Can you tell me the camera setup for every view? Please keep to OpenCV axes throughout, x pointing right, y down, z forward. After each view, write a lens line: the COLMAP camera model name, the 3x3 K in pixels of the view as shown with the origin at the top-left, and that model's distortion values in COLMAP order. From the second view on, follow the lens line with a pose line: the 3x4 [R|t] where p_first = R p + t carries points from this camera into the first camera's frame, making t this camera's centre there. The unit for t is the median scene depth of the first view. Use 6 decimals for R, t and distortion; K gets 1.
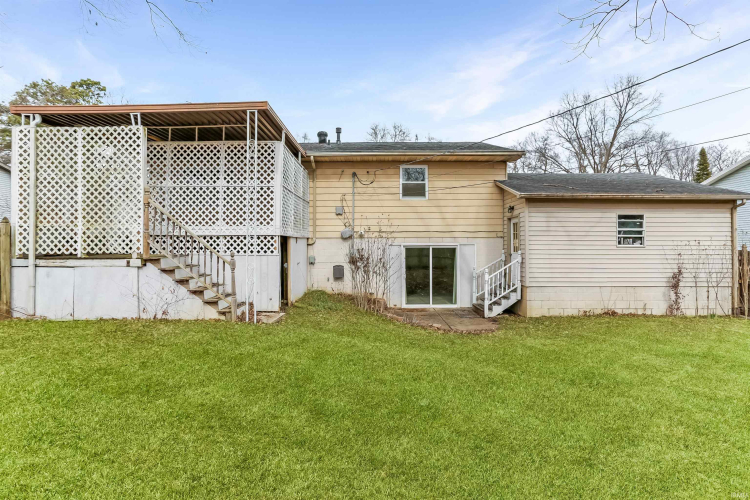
lens RADIAL K [[377.0, 0, 385.4], [0, 377.0, 240.3], [0, 0, 1]] dist [-0.047151, 0.022760]
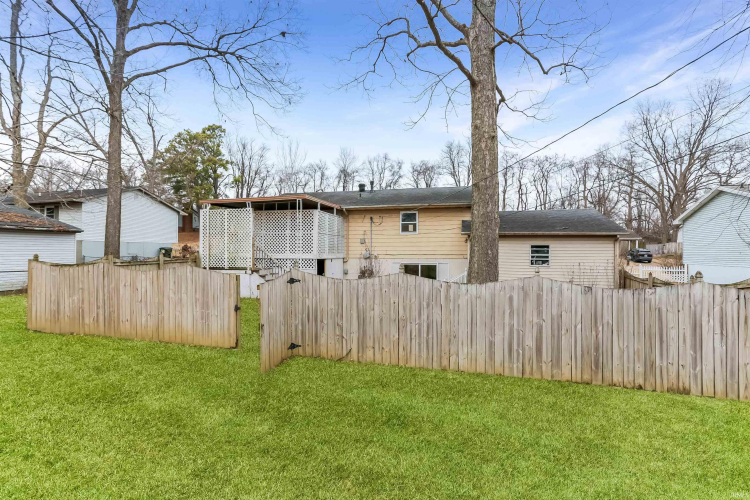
lens RADIAL K [[377.0, 0, 376.4], [0, 377.0, 251.9], [0, 0, 1]] dist [-0.047151, 0.022760]
pose [[0.966732, 0.003690, -0.255766, 0.408111], [-0.003181, 0.999992, 0.002404, -0.043405], [0.255773, -0.001510, 0.966736, -0.623526]]
